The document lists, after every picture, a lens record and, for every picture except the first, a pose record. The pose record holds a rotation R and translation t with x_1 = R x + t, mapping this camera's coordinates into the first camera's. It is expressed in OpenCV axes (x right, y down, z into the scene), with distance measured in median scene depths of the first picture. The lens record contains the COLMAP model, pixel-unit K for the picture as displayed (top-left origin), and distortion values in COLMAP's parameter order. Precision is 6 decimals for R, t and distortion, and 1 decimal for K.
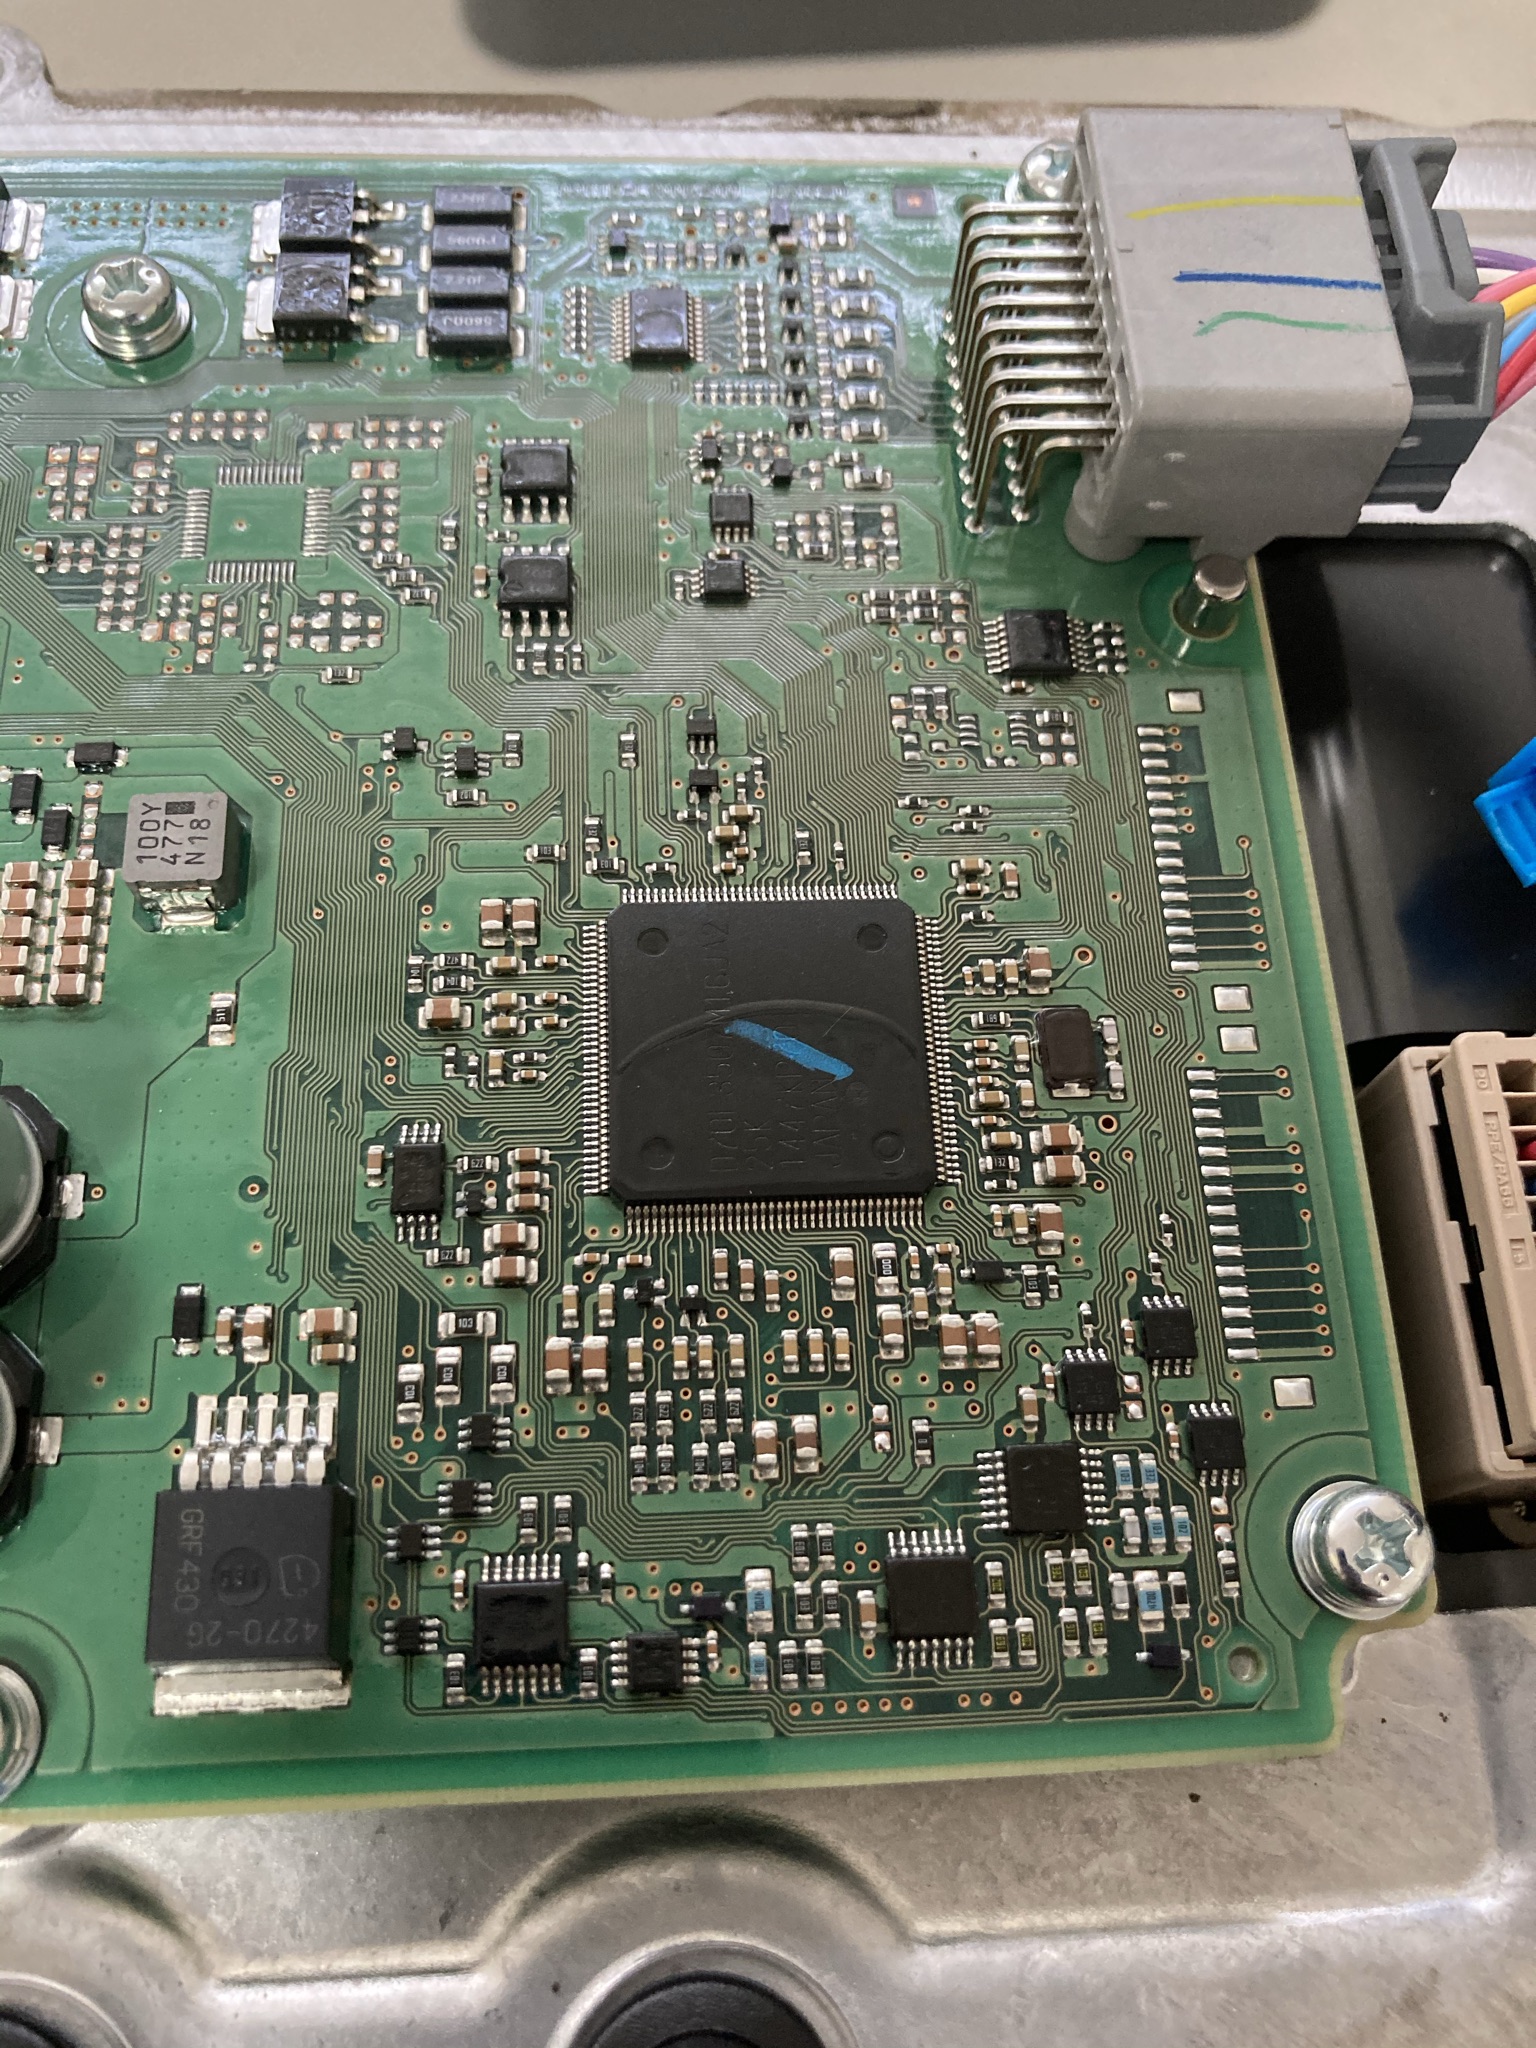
lens RADIAL K [[1709.6, 0, 768.0], [0, 1709.6, 1024.0], [0, 0, 1]] dist [-0.001266, -0.049787]
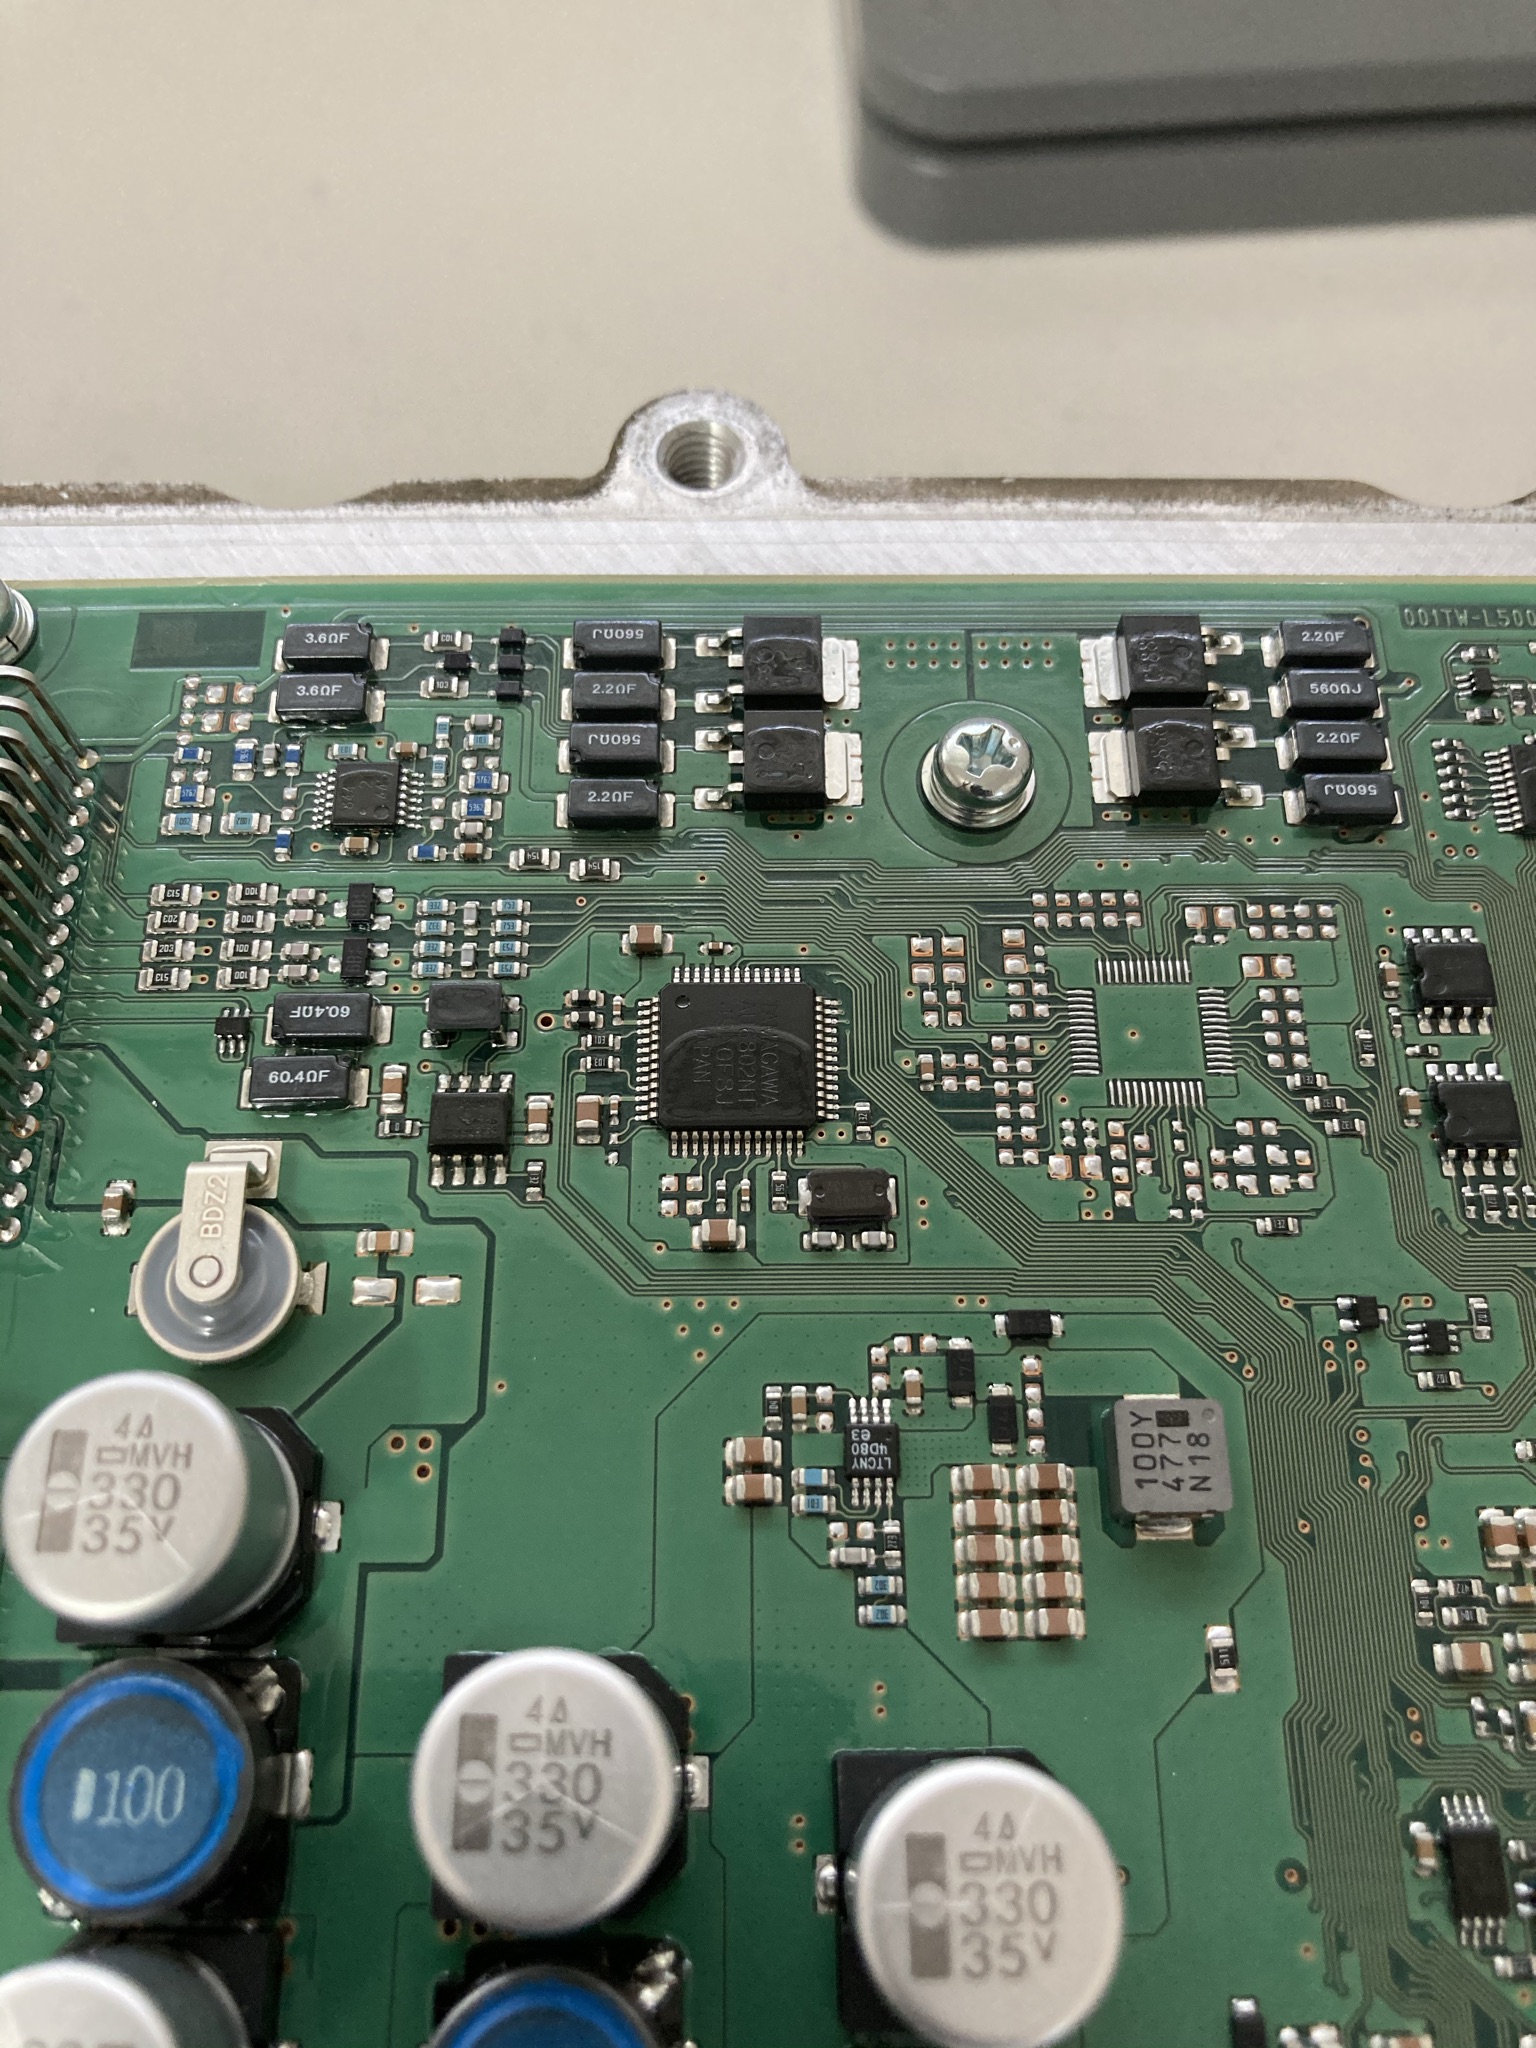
lens RADIAL K [[1709.6, 0, 768.0], [0, 1709.6, 1024.0], [0, 0, 1]] dist [-0.001266, -0.049787]
pose [[0.998051, 0.018056, -0.059735, -0.477853], [-0.018990, 0.999705, -0.015110, -0.298222], [0.059444, 0.016215, 0.998100, 0.083456]]
